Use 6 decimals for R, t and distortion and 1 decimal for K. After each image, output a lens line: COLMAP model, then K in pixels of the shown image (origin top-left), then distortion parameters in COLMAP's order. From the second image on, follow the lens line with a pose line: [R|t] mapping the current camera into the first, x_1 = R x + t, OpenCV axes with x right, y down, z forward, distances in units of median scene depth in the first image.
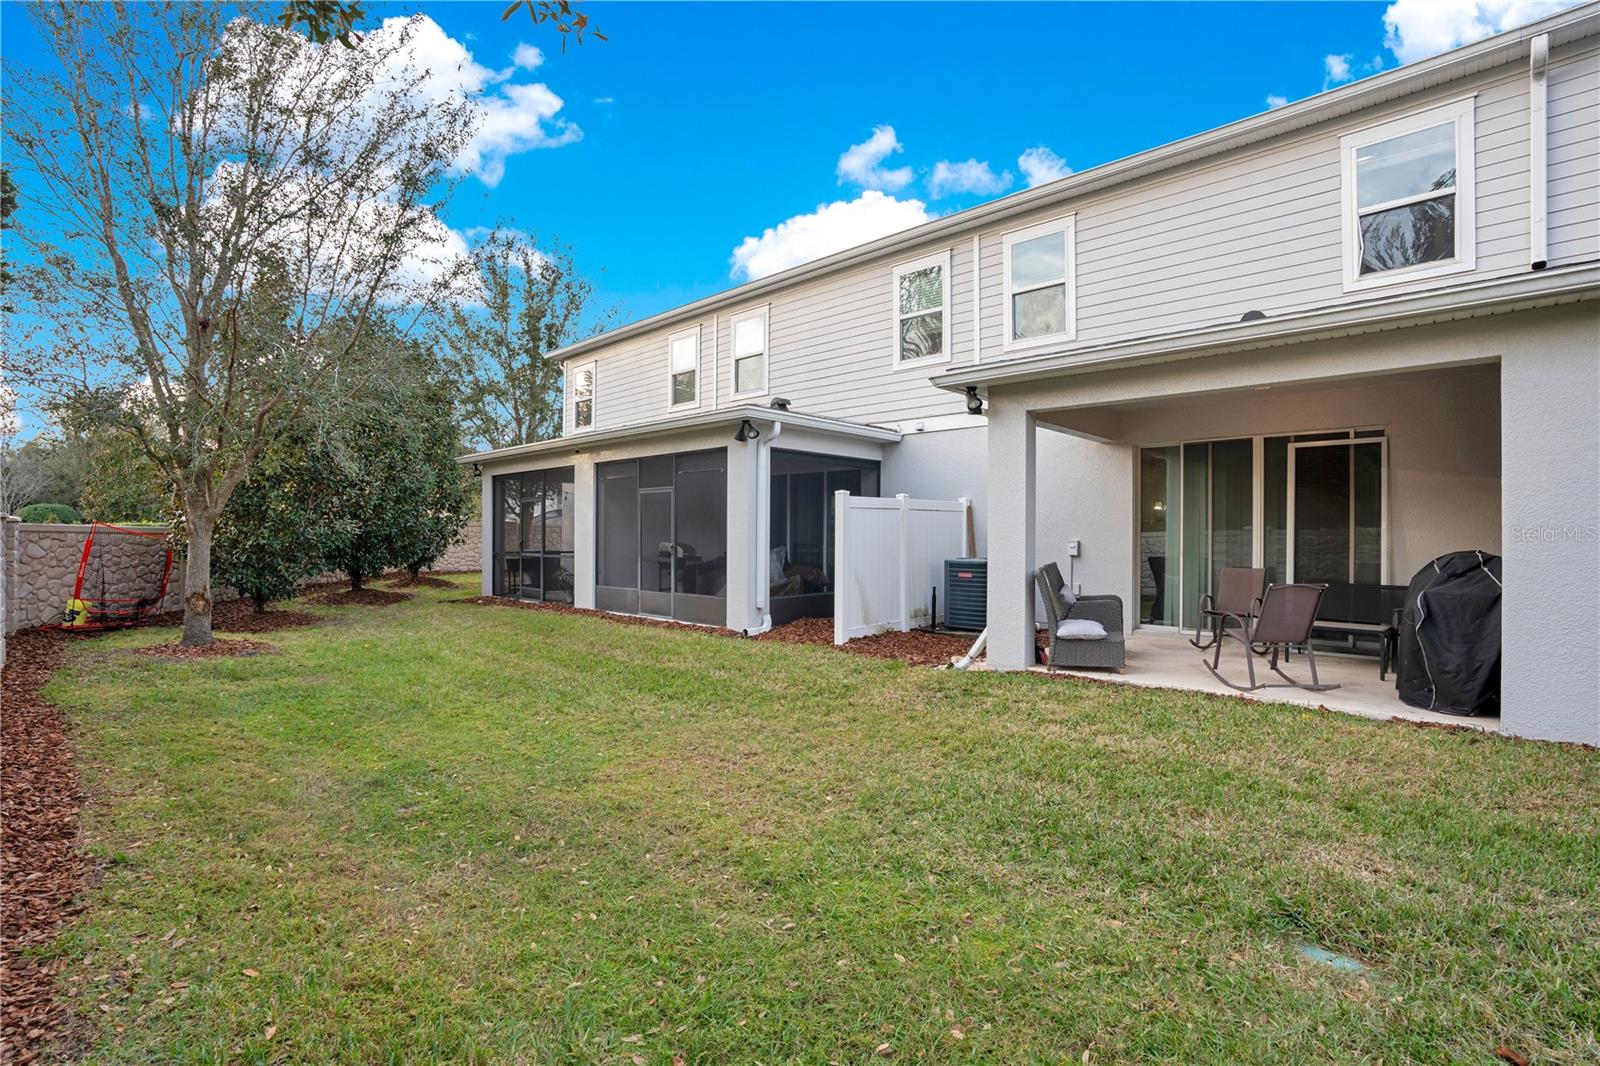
lens RADIAL K [[685.7, 0, 800.0], [0, 685.7, 533.0], [0, 0, 1]] dist [-0.000526, -0.000056]
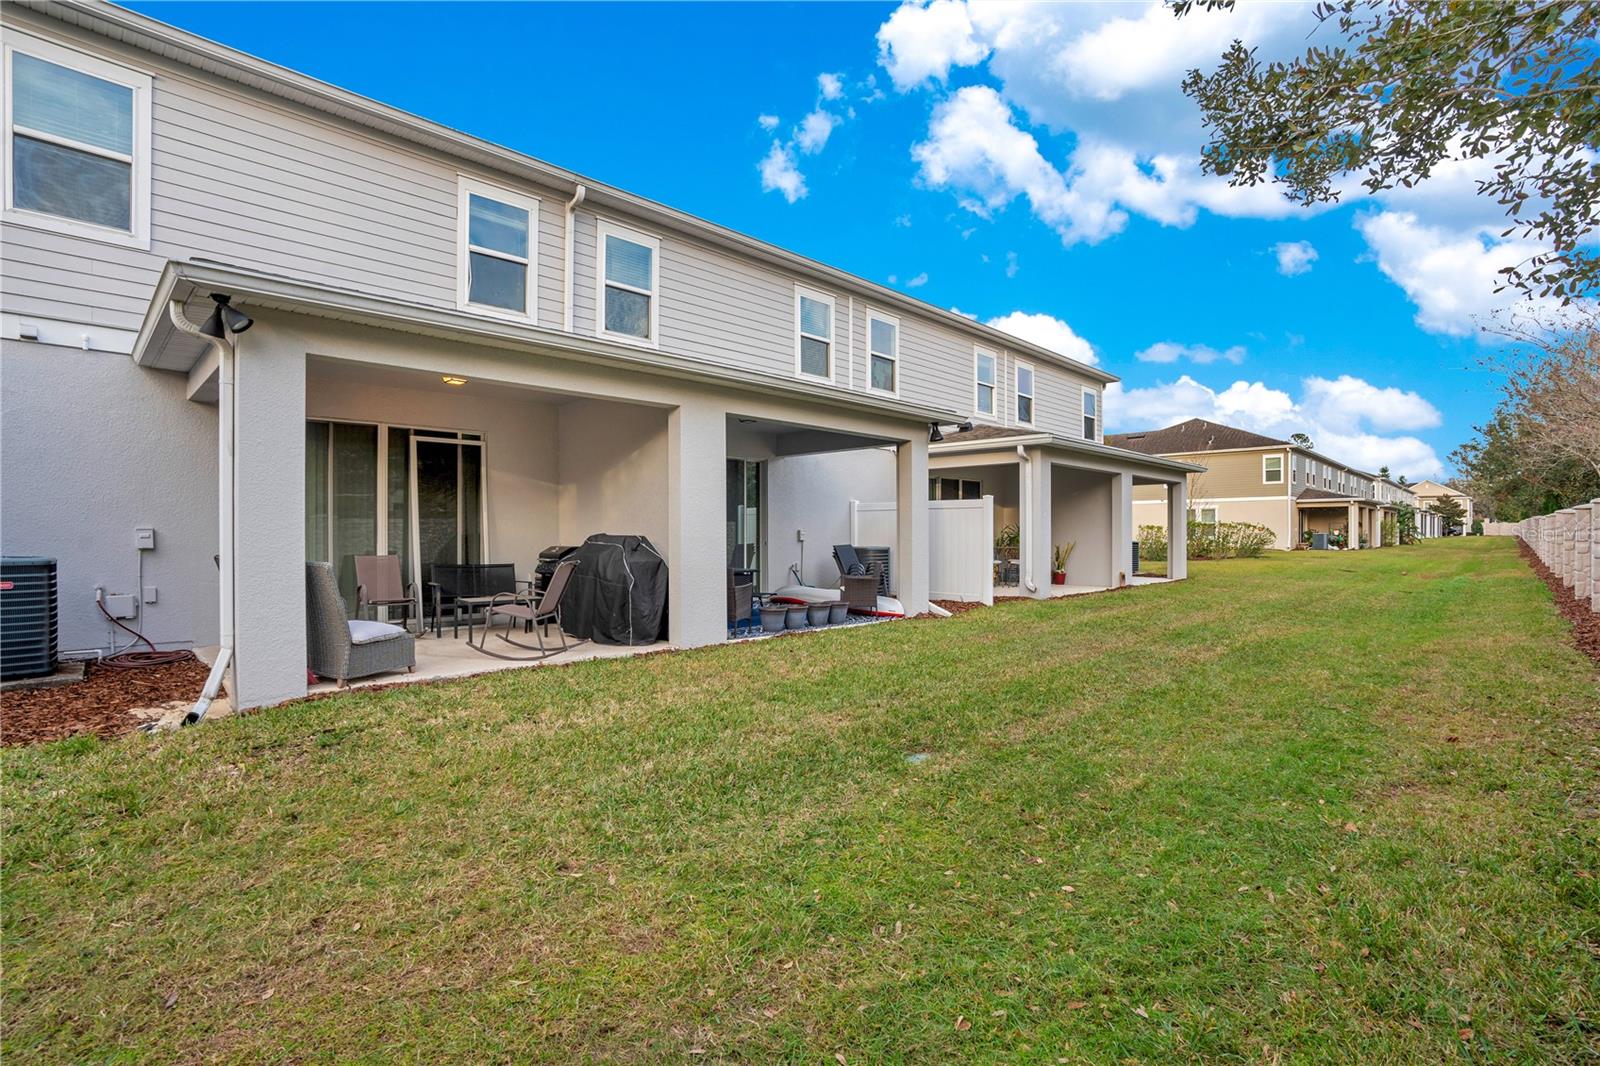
lens RADIAL K [[744.9, 0, 800.0], [0, 744.9, 533.0], [0, 0, 1]] dist [-0.044621, 0.000002]
pose [[0.066845, -0.010704, 0.997706, -0.410127], [-0.010590, 0.999879, 0.011437, -0.000598], [-0.997707, -0.011330, 0.066723, 0.356261]]
